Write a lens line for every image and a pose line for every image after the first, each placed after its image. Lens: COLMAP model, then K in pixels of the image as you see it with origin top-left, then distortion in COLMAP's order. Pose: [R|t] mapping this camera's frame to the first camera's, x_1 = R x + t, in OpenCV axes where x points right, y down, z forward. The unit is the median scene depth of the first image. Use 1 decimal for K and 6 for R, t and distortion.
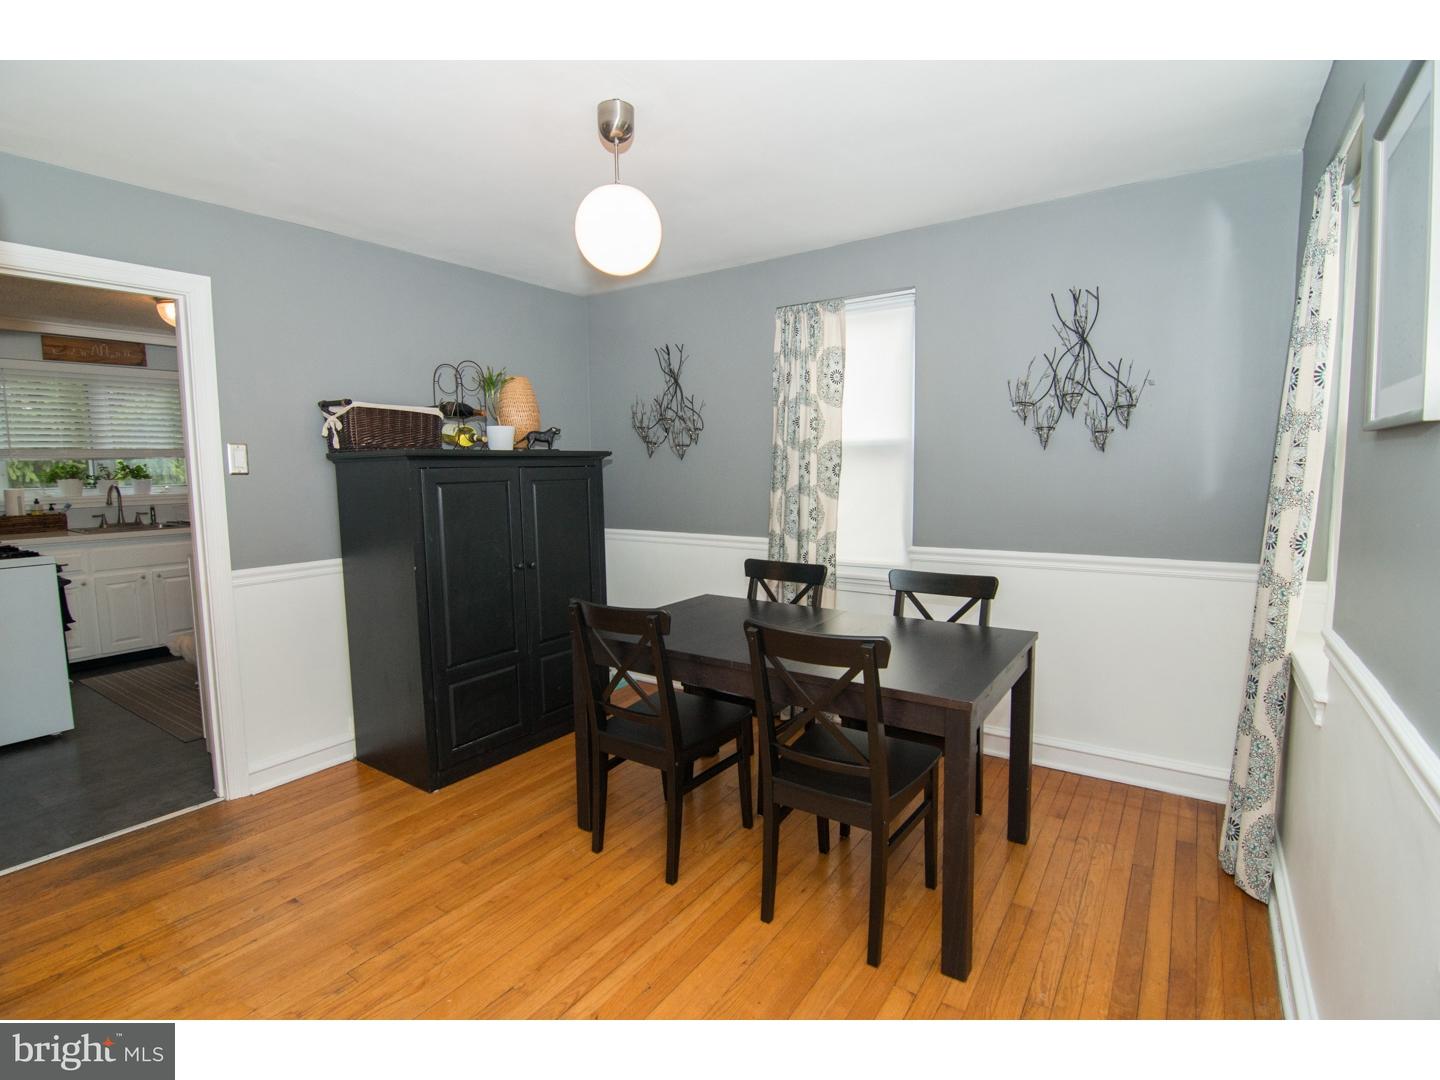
lens RADIAL K [[689.0, 0, 717.5], [0, 689.0, 540.5], [0, 0, 1]] dist [-0.020365, -0.004415]
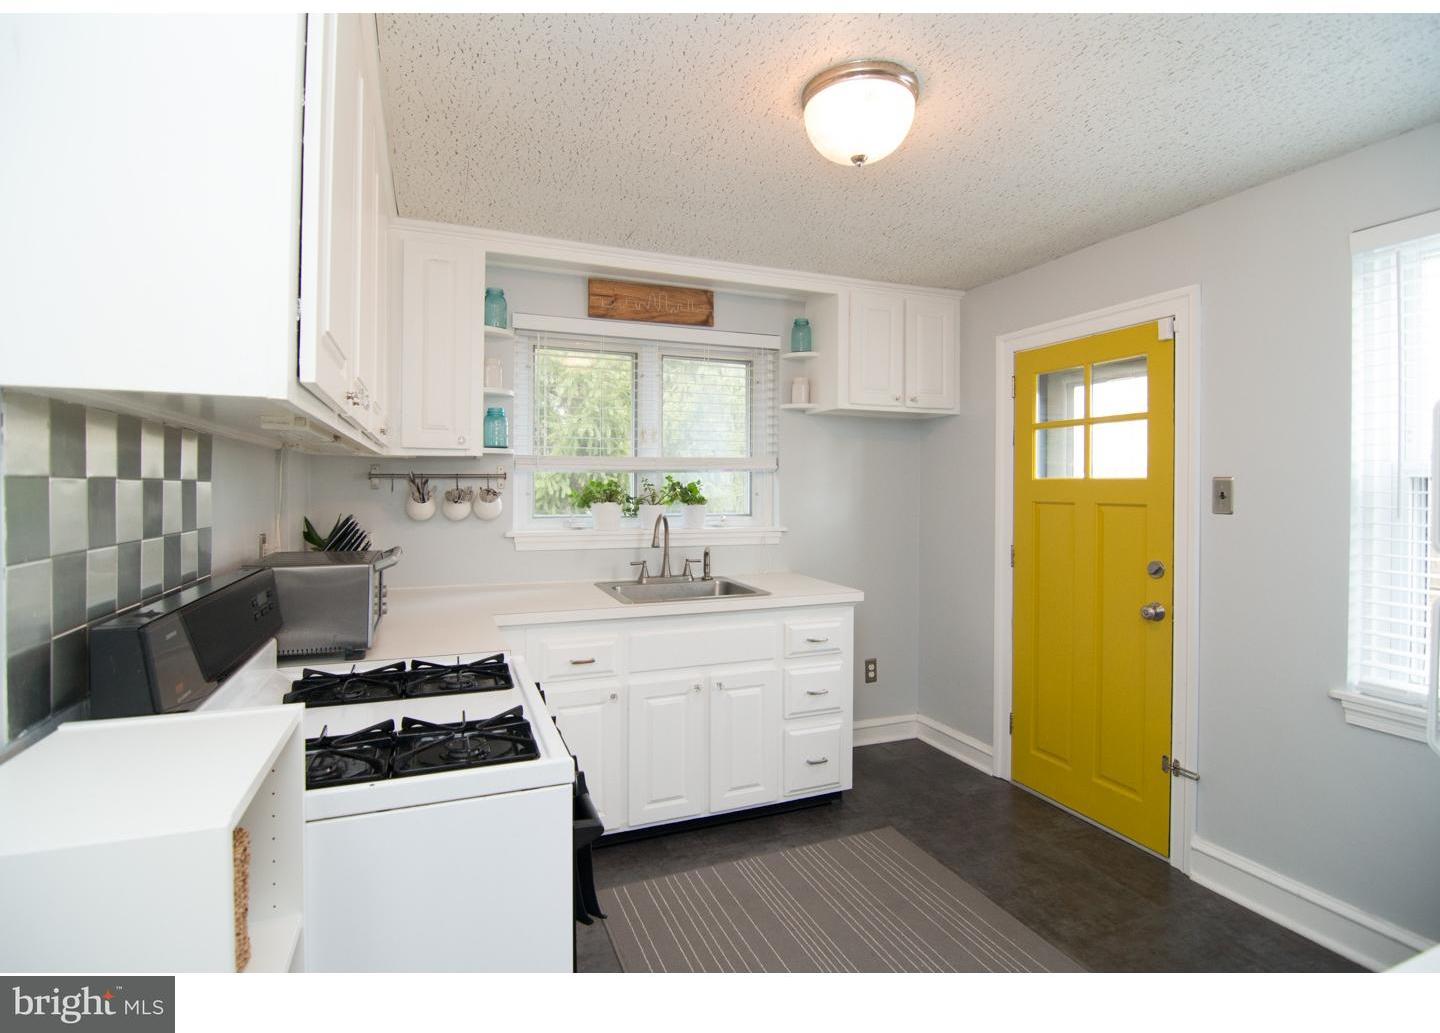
lens RADIAL K [[692.2, 0, 719.7], [0, 692.2, 503.8], [0, 0, 1]] dist [-0.013124, -0.007450]
pose [[0.832983, 0.028427, -0.552567, -0.489263], [-0.070847, 0.995938, -0.055565, -0.058684], [0.548743, 0.085432, 0.831614, 0.492841]]
